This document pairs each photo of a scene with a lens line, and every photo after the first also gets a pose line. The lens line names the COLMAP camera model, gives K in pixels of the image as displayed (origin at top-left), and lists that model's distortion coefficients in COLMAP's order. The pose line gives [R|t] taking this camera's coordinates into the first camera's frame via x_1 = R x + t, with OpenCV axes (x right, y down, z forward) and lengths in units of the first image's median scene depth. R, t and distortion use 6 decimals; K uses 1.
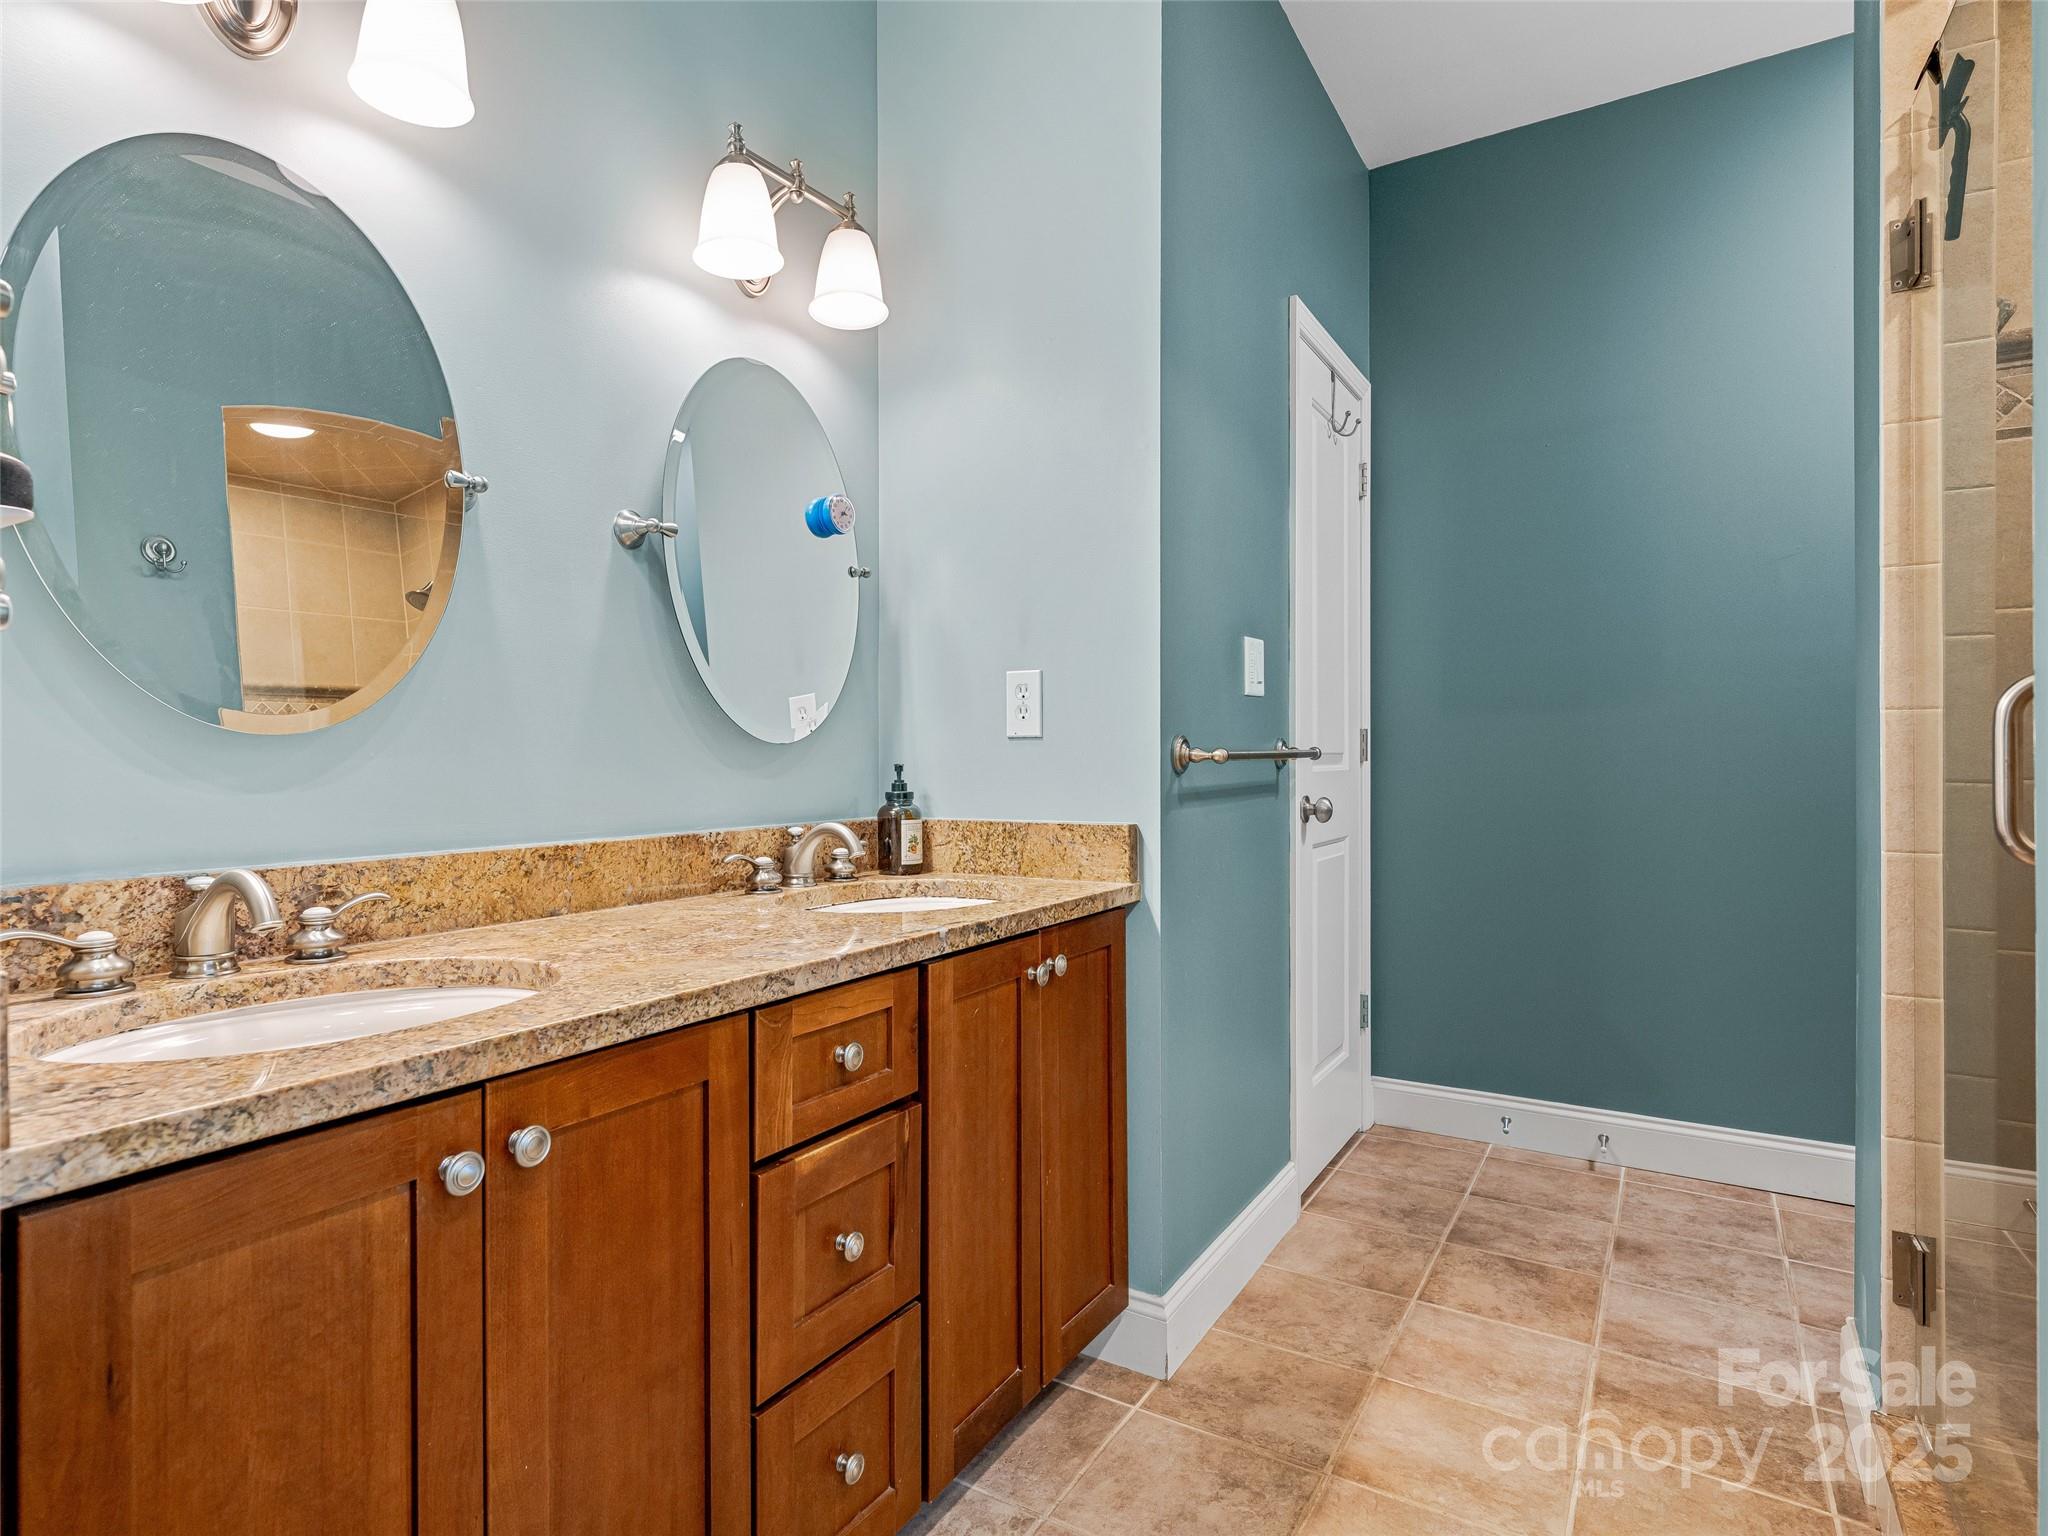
lens RADIAL K [[1068.7, 0, 1018.5], [0, 1068.7, 757.6], [0, 0, 1]] dist [0.003181, 0.000338]
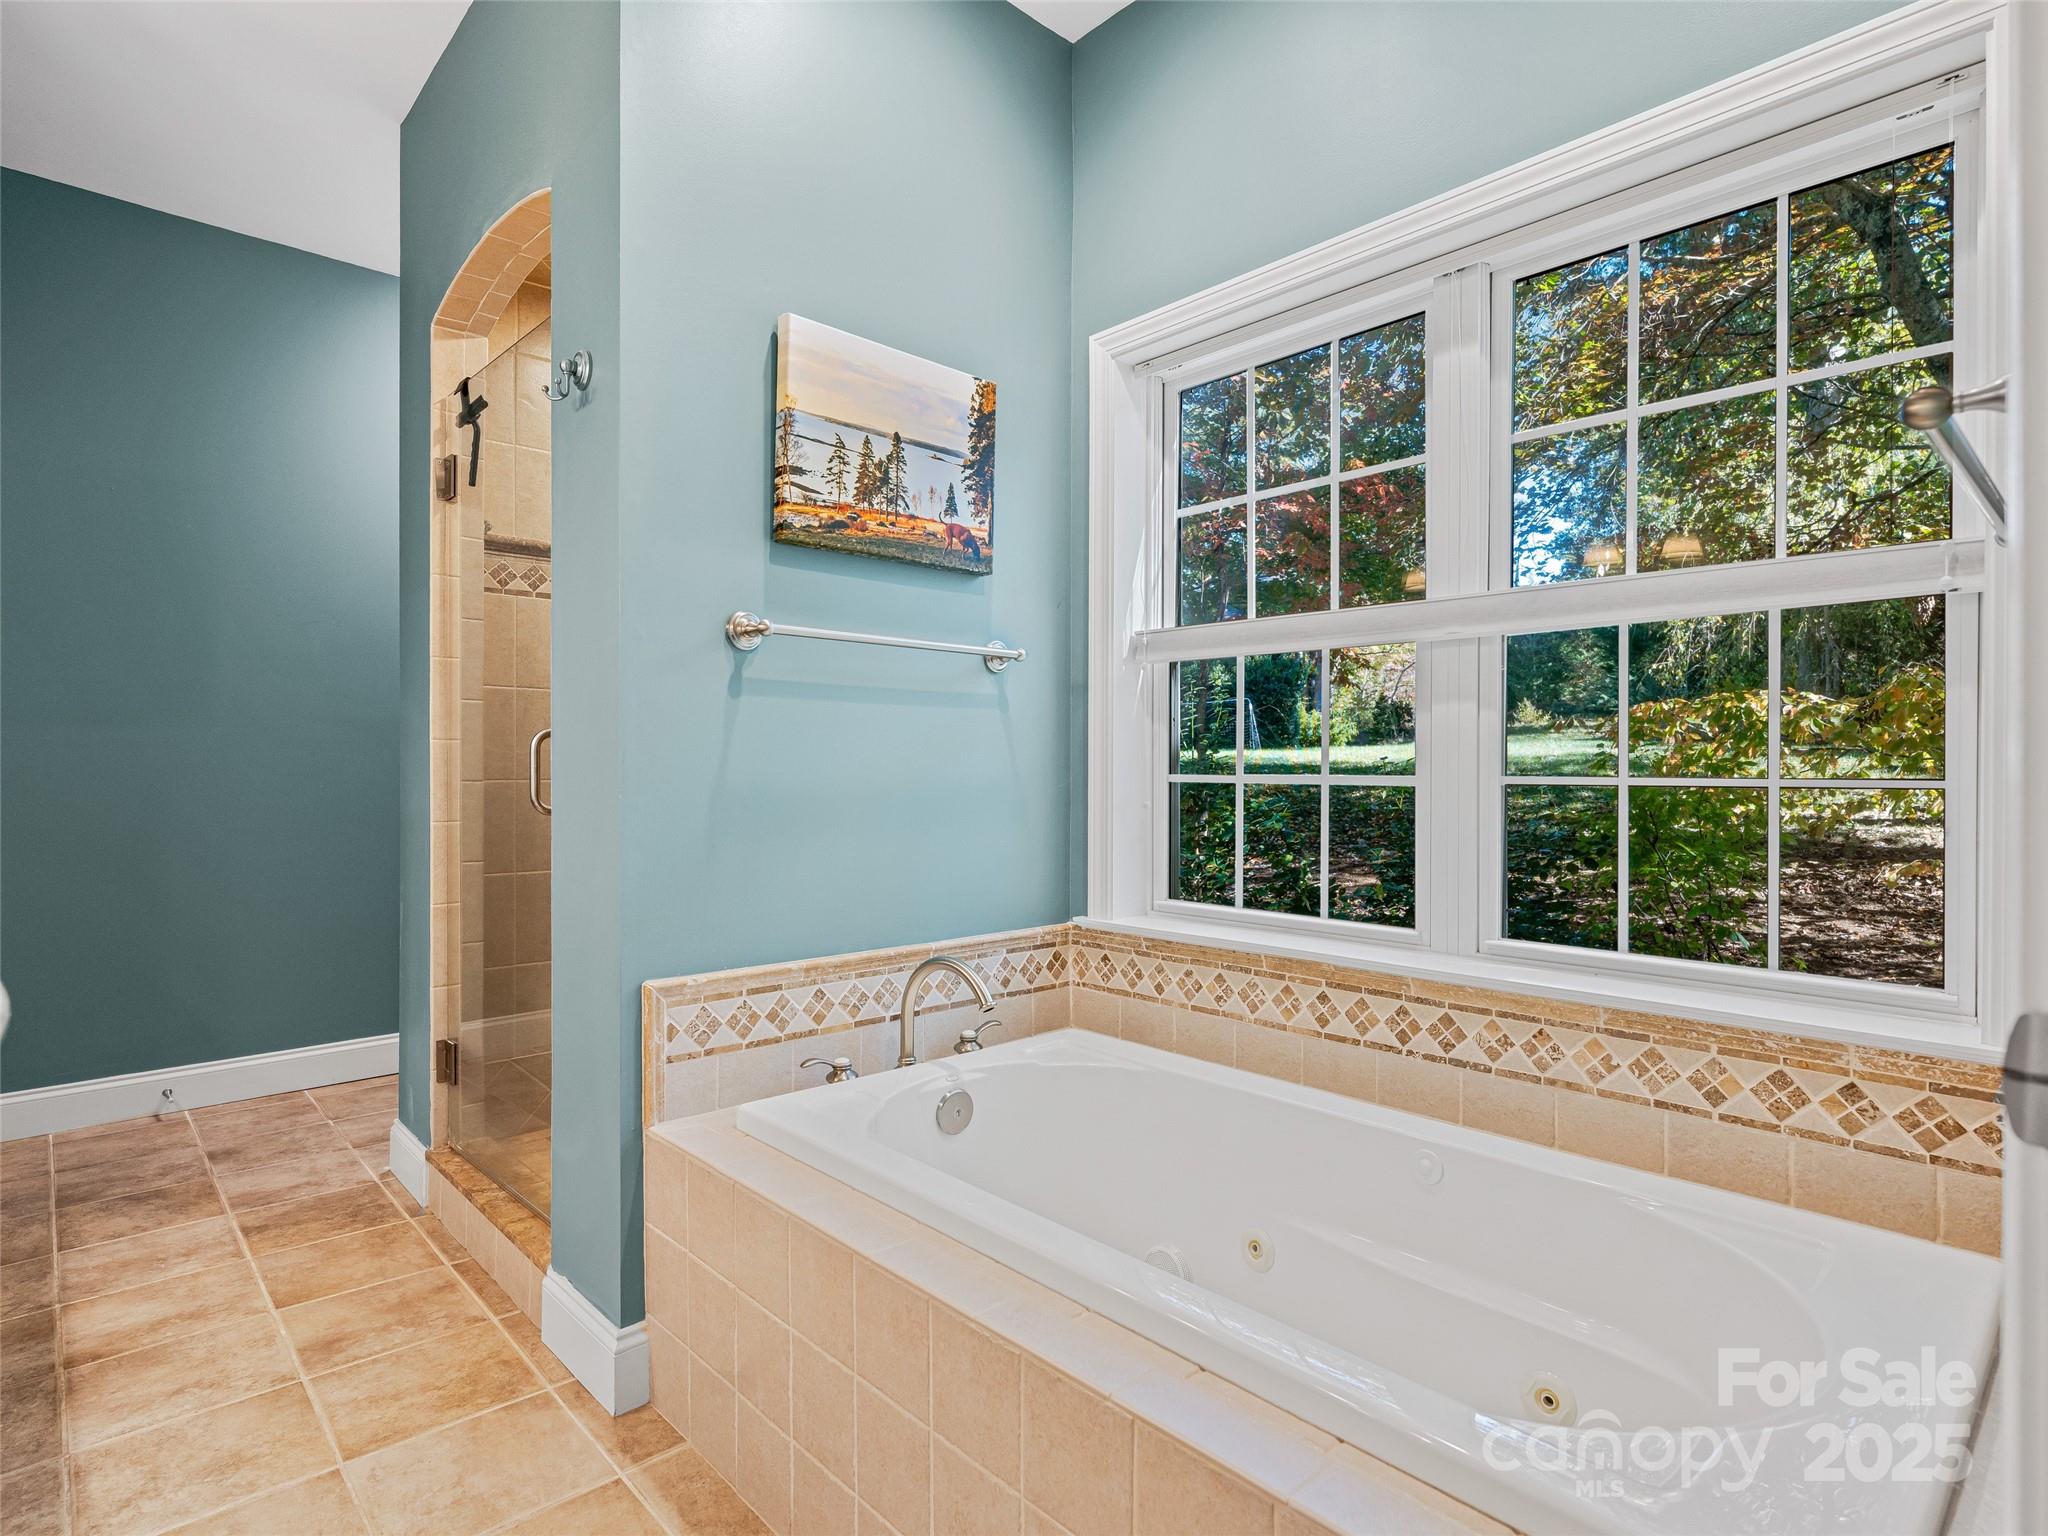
lens RADIAL K [[1075.1, 0, 1018.2], [0, 1075.1, 766.9], [0, 0, 1]] dist [-0.000539, -0.000394]
pose [[0.246697, 0.000866, 0.969092, -0.491198], [0.000219, 1.000000, -0.000949, 0.000516], [-0.969093, 0.000447, 0.246696, -0.261716]]
